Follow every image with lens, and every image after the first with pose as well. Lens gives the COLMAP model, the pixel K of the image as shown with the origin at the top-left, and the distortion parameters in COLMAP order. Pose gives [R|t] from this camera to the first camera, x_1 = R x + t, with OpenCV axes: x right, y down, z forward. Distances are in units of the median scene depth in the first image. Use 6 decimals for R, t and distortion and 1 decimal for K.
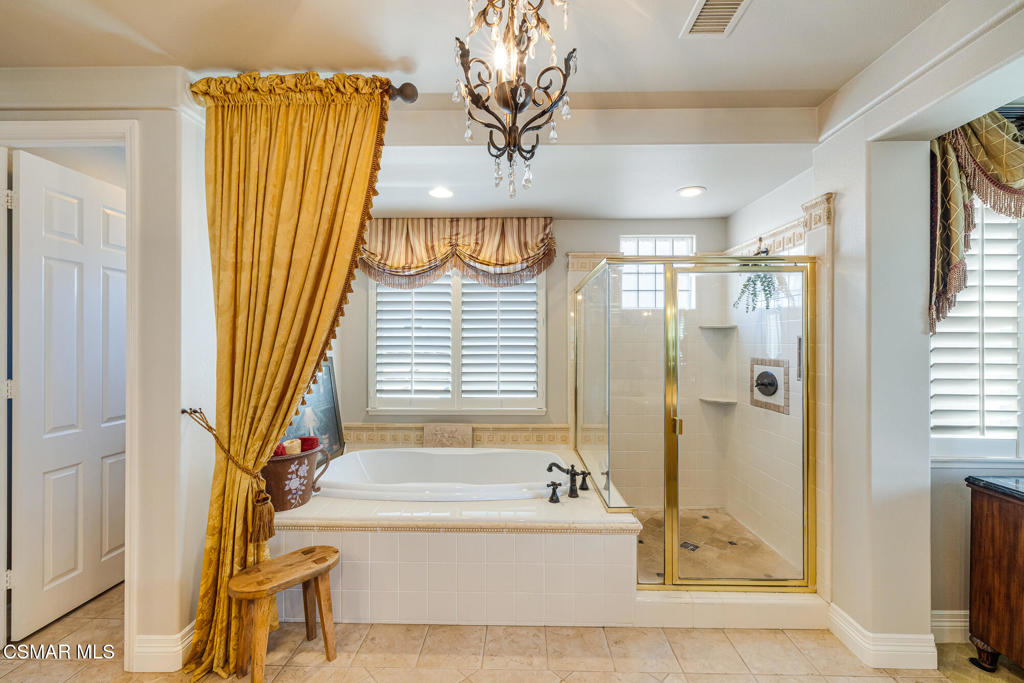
lens RADIAL K [[429.0, 0, 513.2], [0, 429.0, 339.1], [0, 0, 1]] dist [-0.002997, 0.000142]
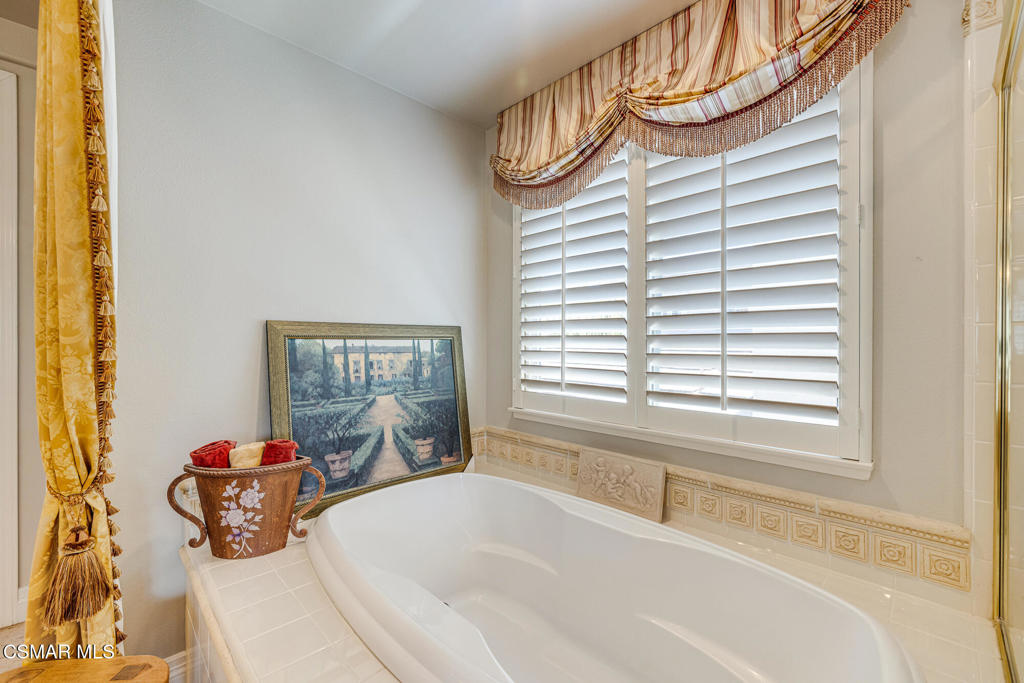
lens RADIAL K [[429.0, 0, 509.2], [0, 429.0, 341.7], [0, 0, 1]] dist [-0.002997, 0.000142]
pose [[0.709845, -0.000396, -0.704358, 0.112369], [0.005577, 0.999972, 0.005058, 0.060894], [0.704336, -0.007518, 0.709827, 0.551786]]
